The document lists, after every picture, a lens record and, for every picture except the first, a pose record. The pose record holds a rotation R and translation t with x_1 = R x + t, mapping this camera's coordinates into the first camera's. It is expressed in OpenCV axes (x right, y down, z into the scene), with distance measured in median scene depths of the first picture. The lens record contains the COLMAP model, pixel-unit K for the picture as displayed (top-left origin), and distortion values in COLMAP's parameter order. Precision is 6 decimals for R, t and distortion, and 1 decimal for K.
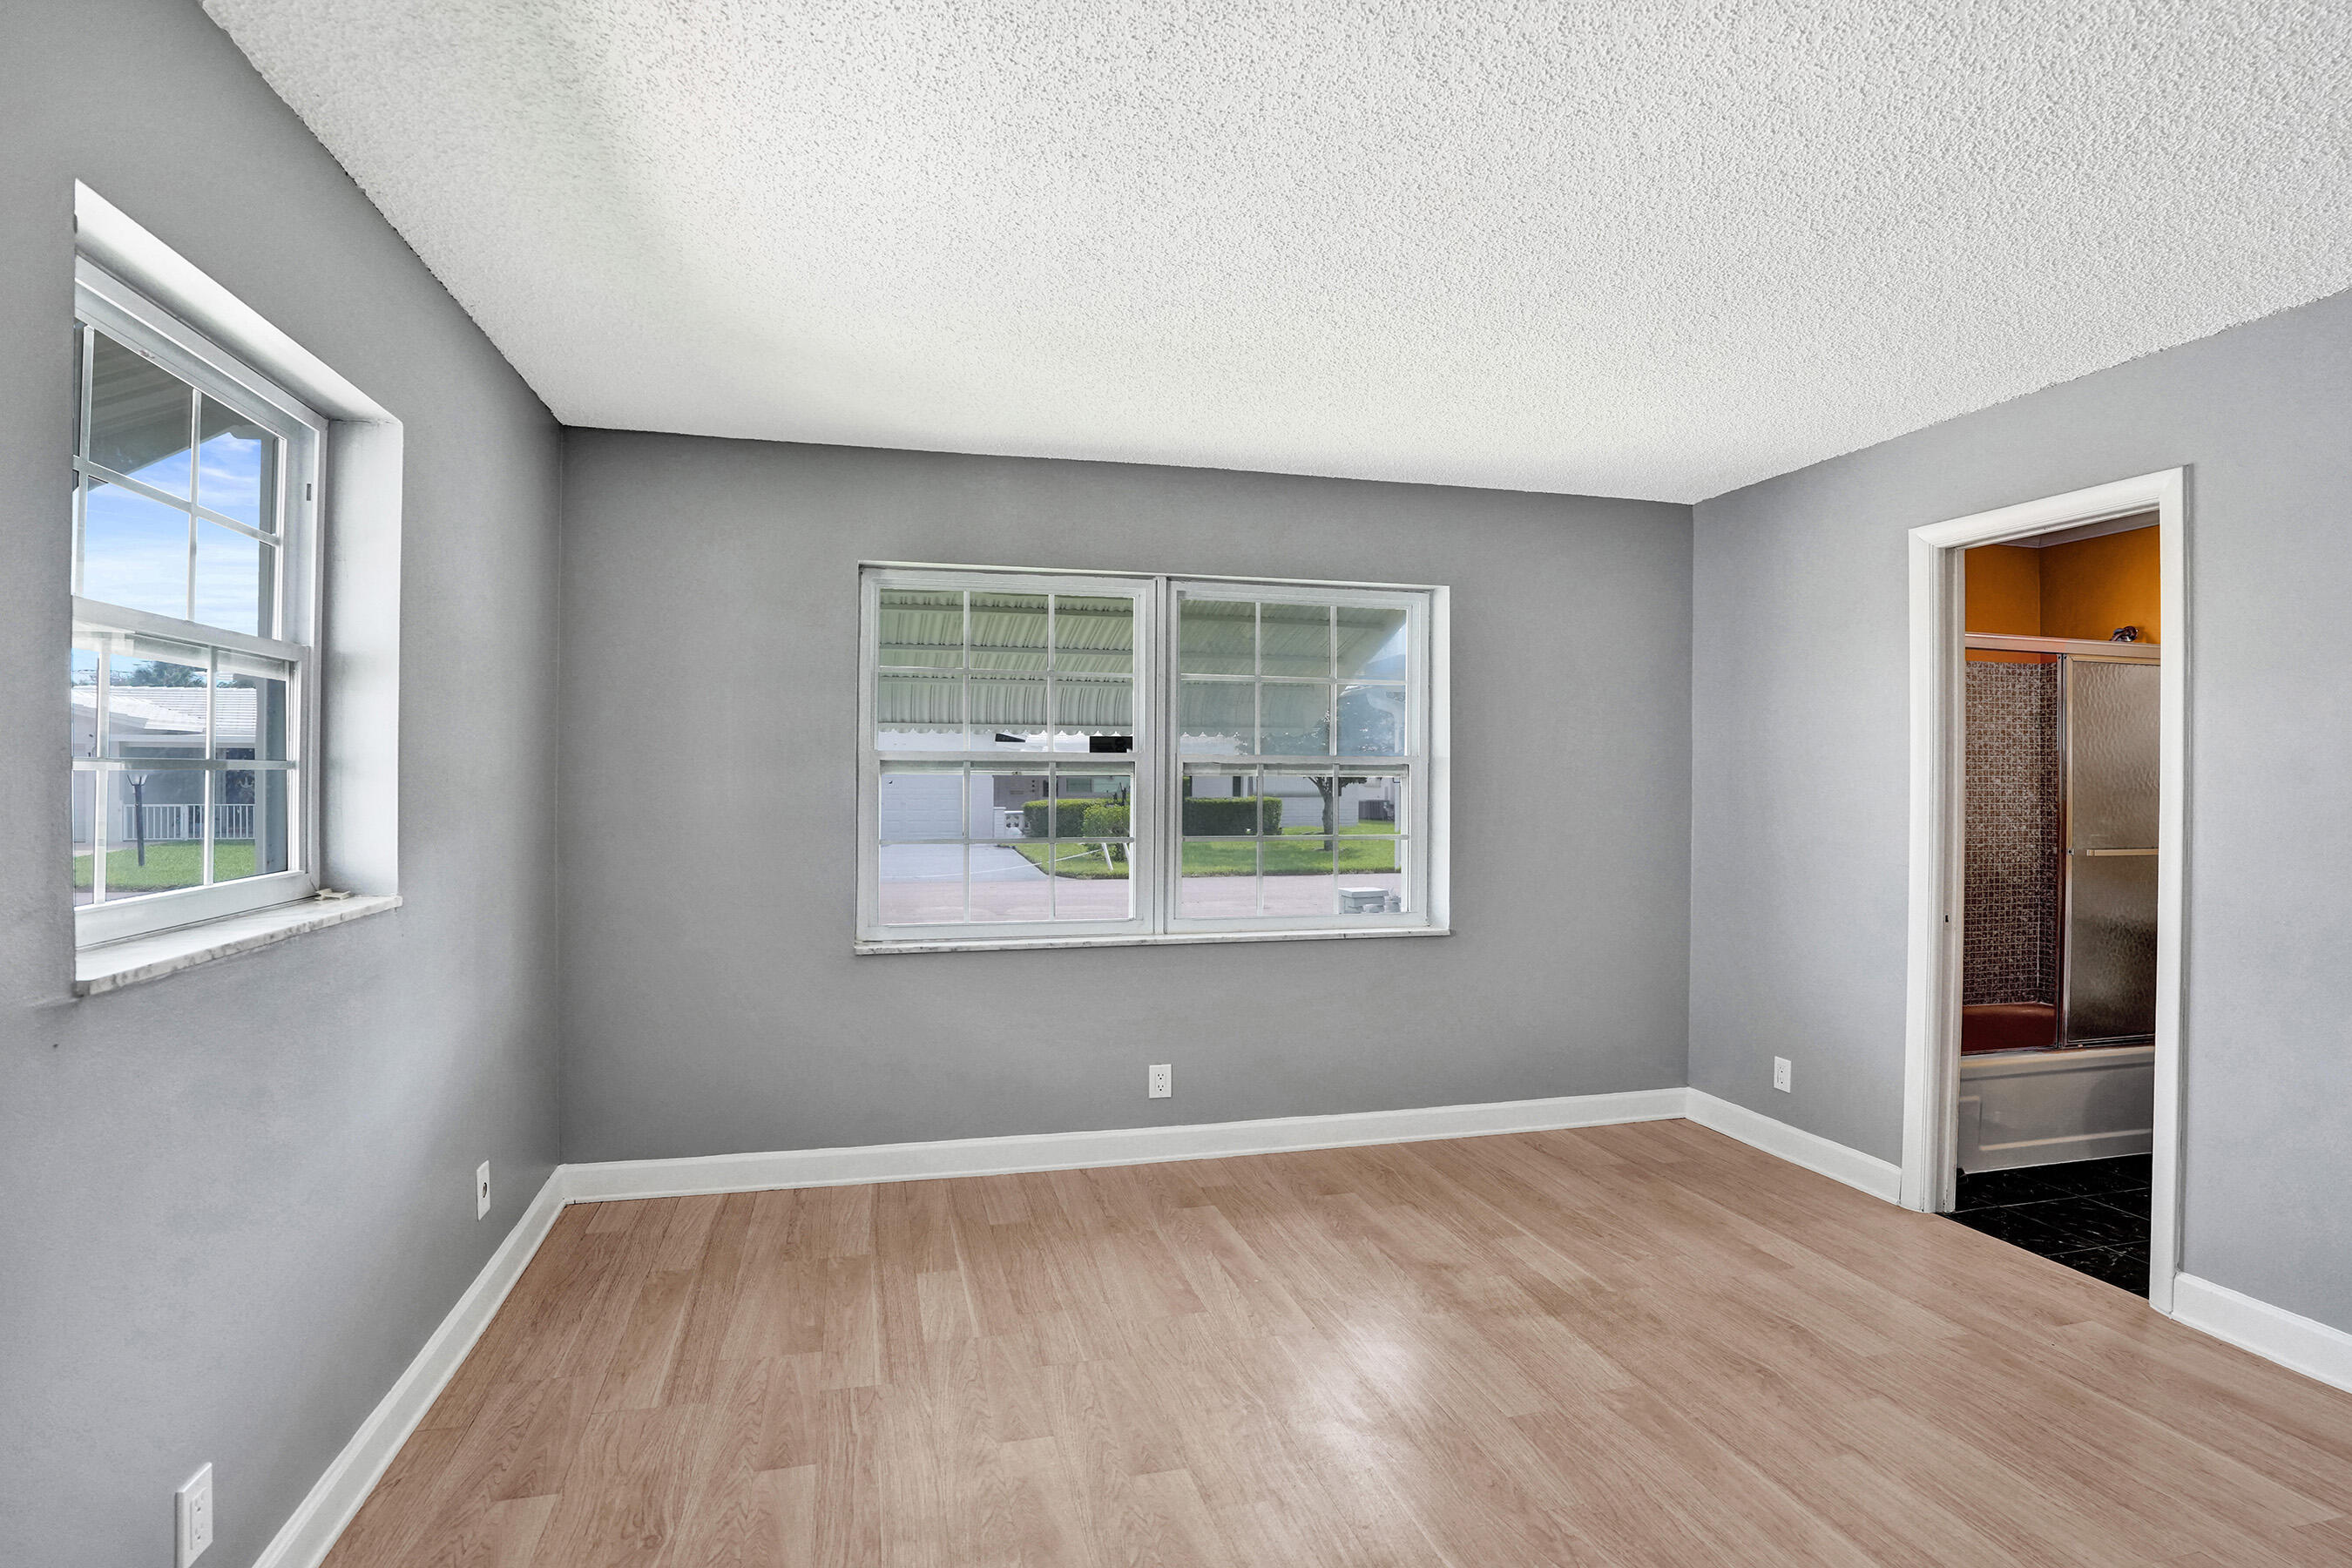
lens RADIAL K [[1220.2, 0, 1175.4], [0, 1220.2, 776.9], [0, 0, 1]] dist [-0.070816, 0.024456]
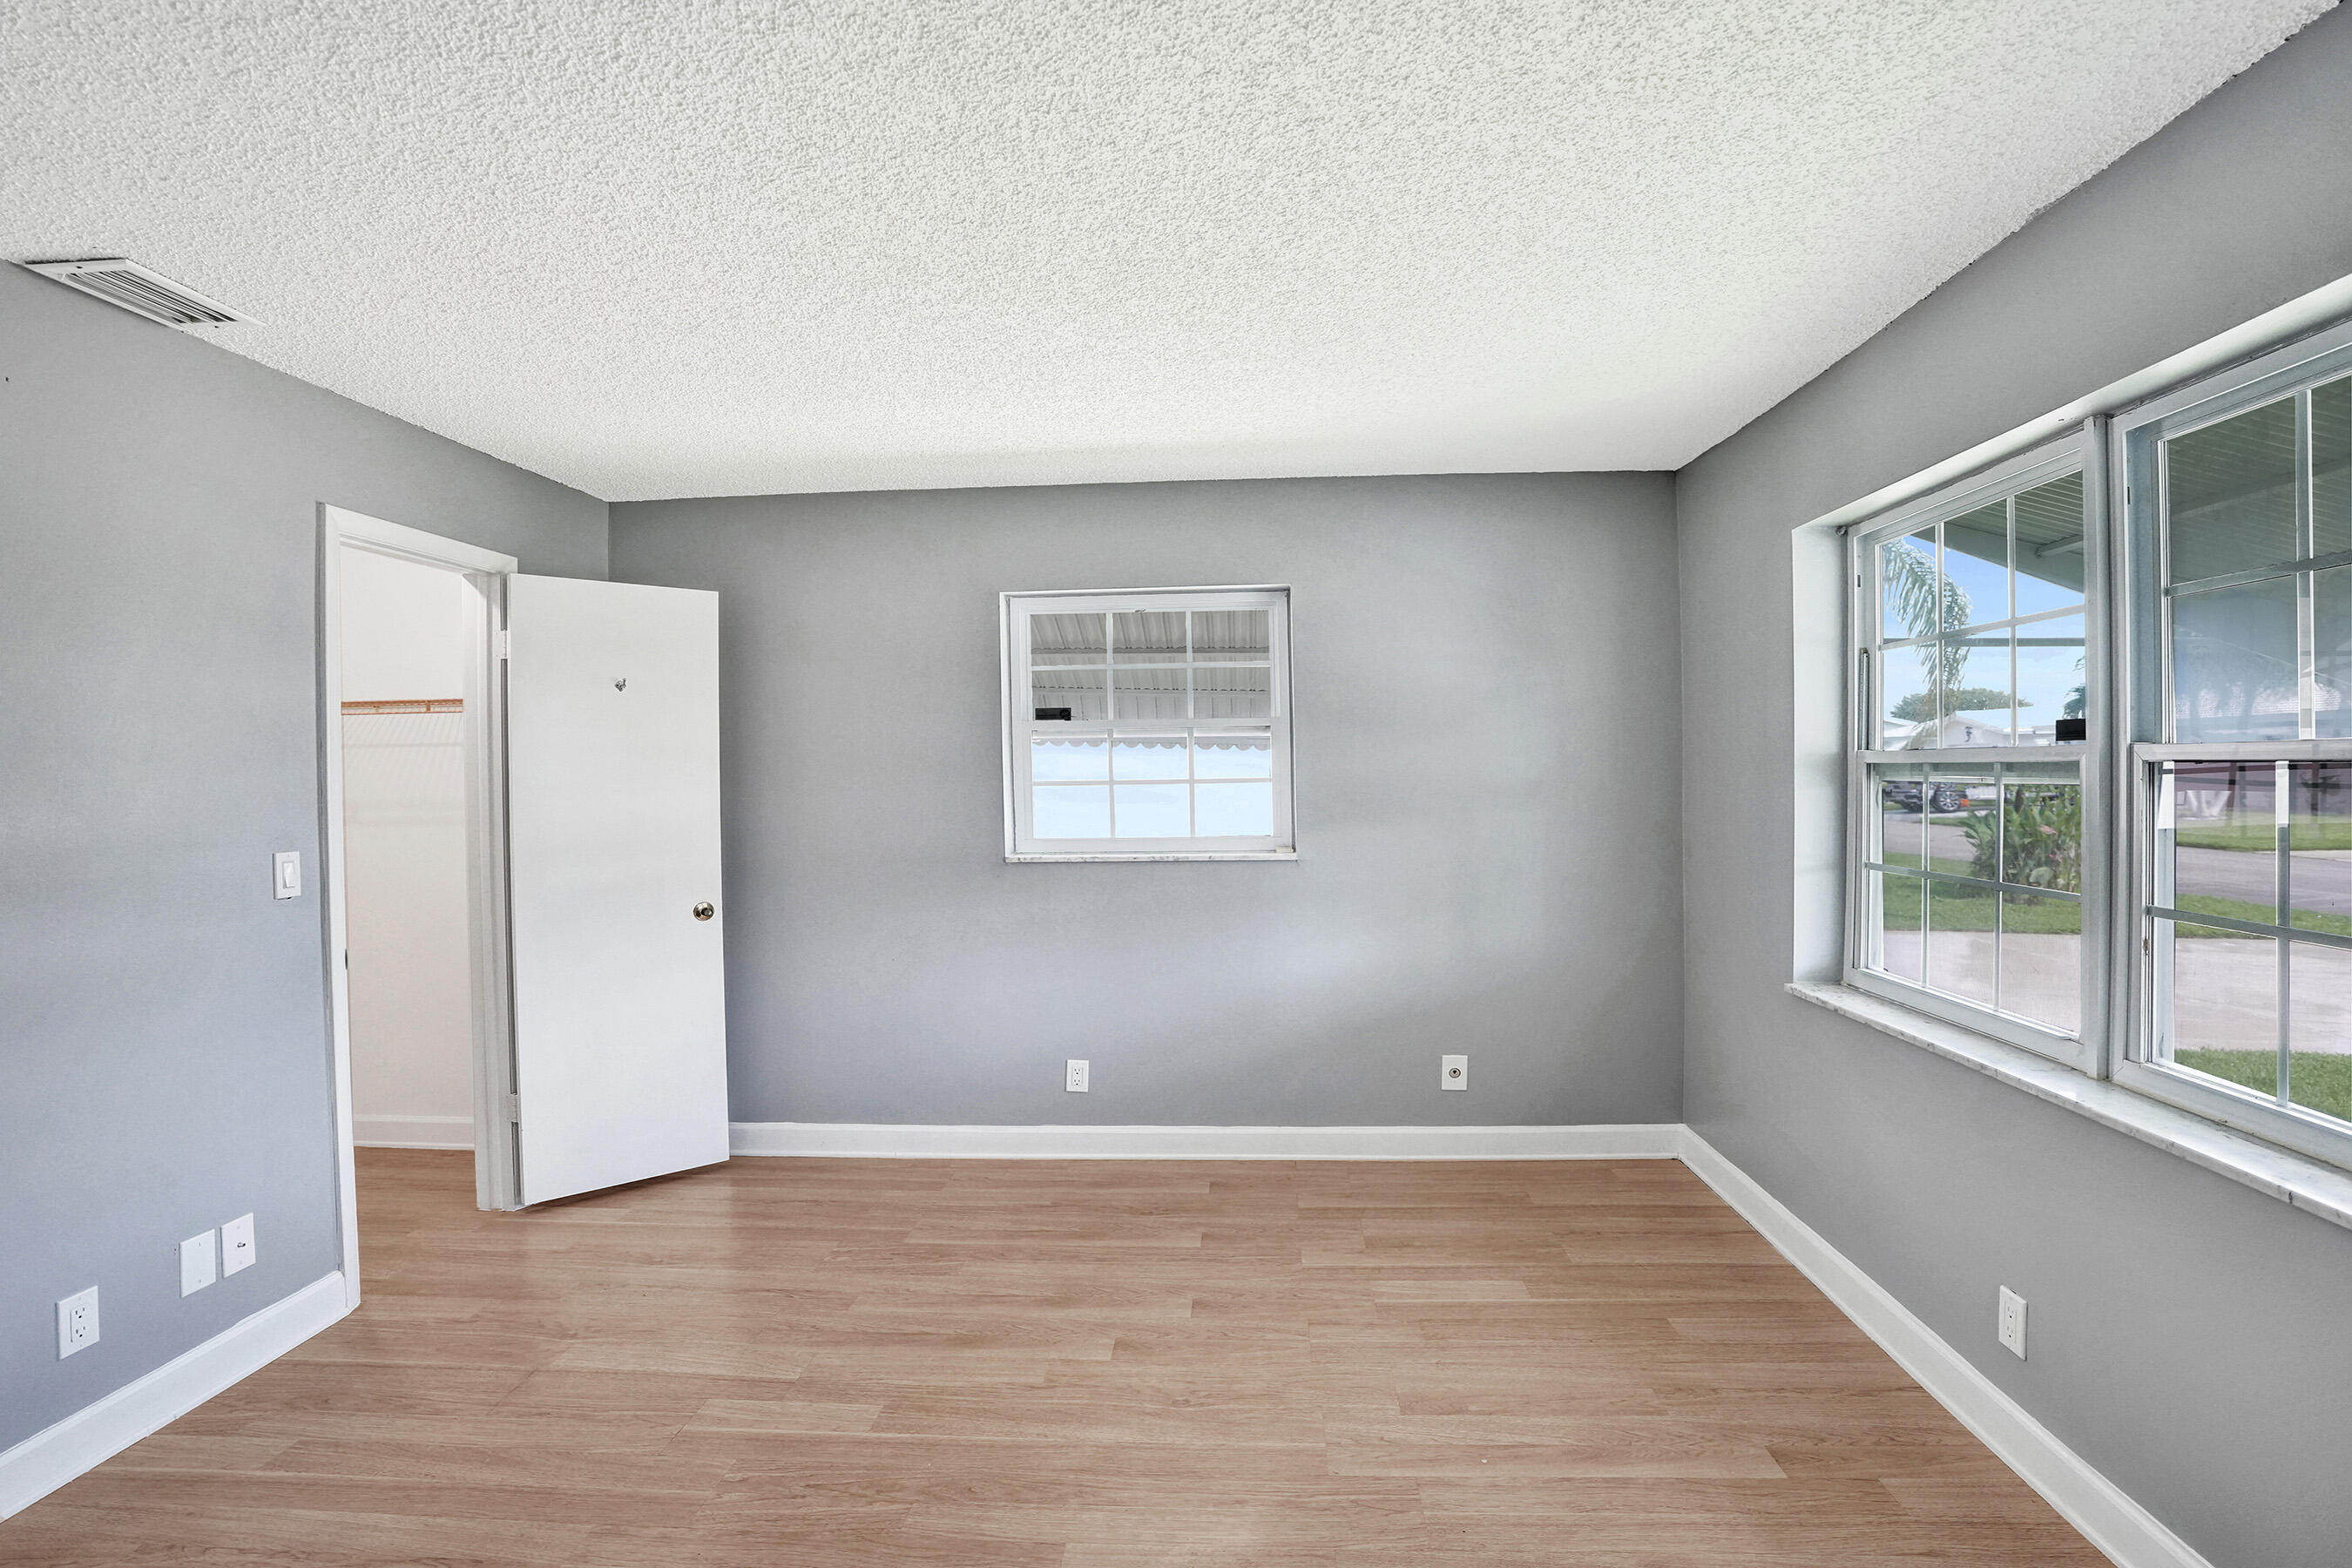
lens RADIAL K [[1220.2, 0, 1173.5], [0, 1220.2, 781.5], [0, 0, 1]] dist [-0.070816, 0.024456]
pose [[-0.318388, 0.010233, -0.947905, 0.638413], [0.008464, 0.999933, 0.007952, -0.011274], [0.947923, -0.005491, -0.318453, 0.811212]]
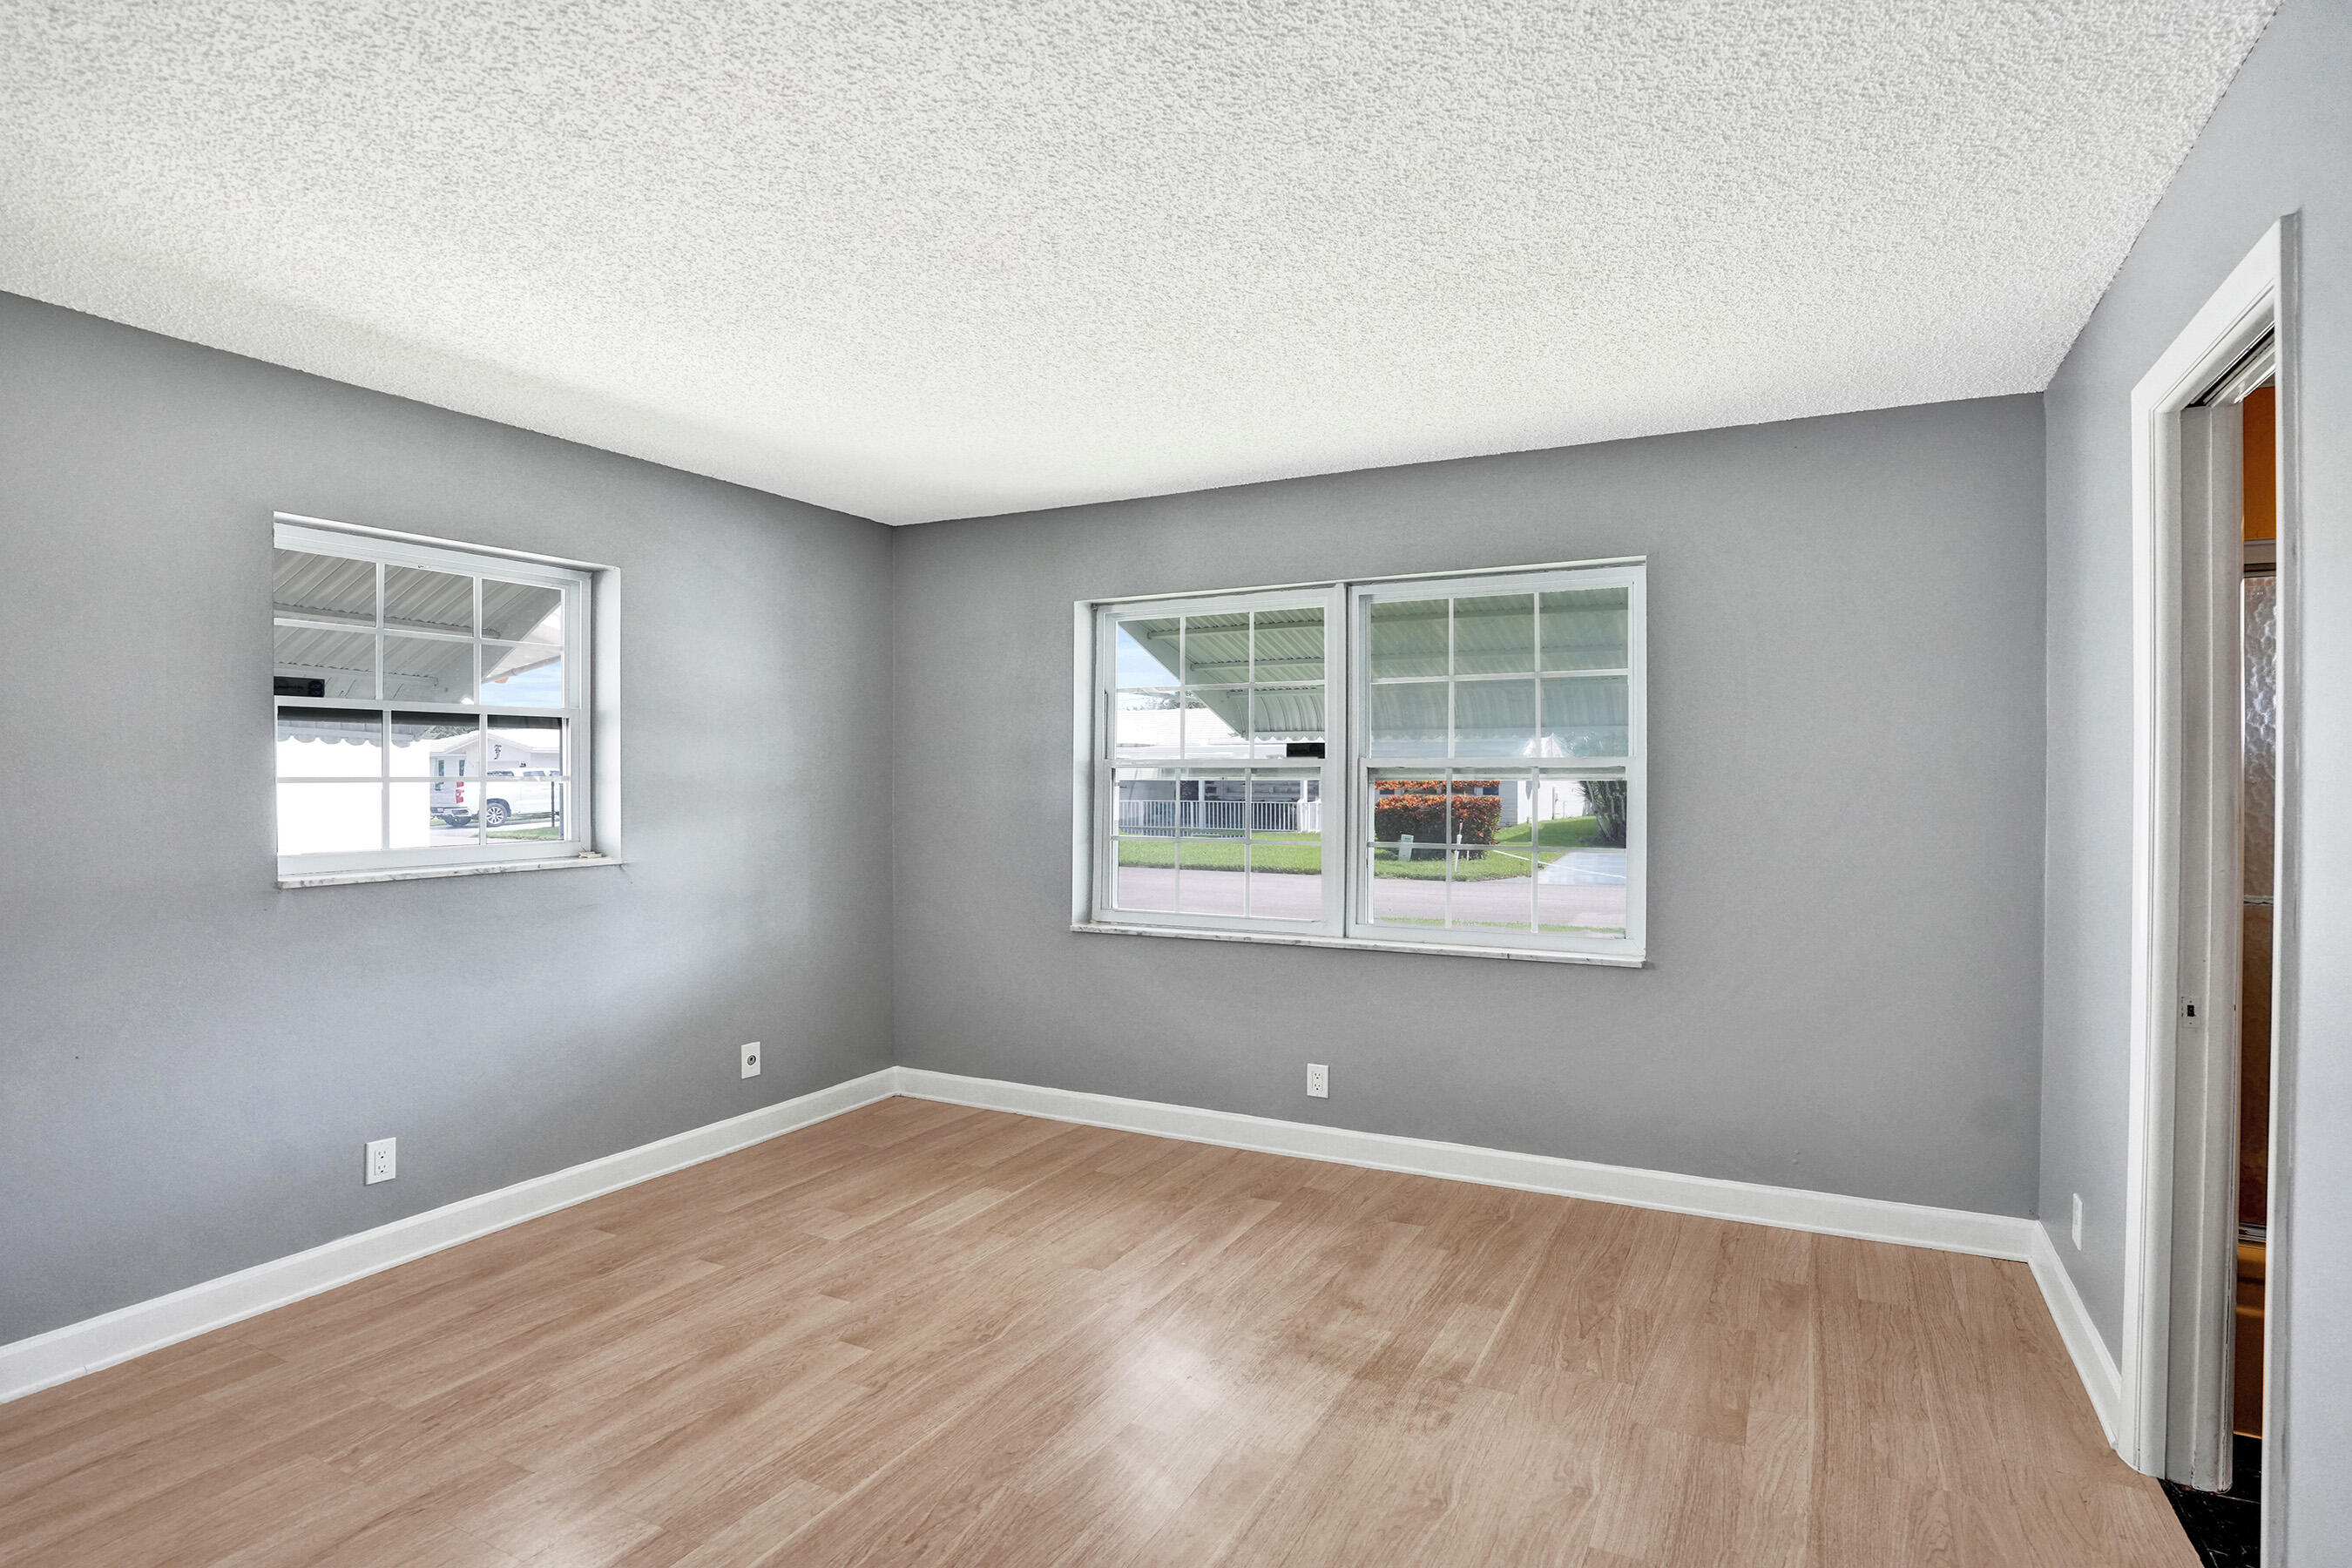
lens RADIAL K [[1220.2, 0, 1180.0], [0, 1220.2, 775.5], [0, 0, 1]] dist [-0.070816, 0.024456]
pose [[0.739352, -0.005116, -0.673300, 0.592978], [0.001742, 0.999982, -0.005684, 0.000439], [0.673317, 0.003030, 0.739348, 0.171519]]
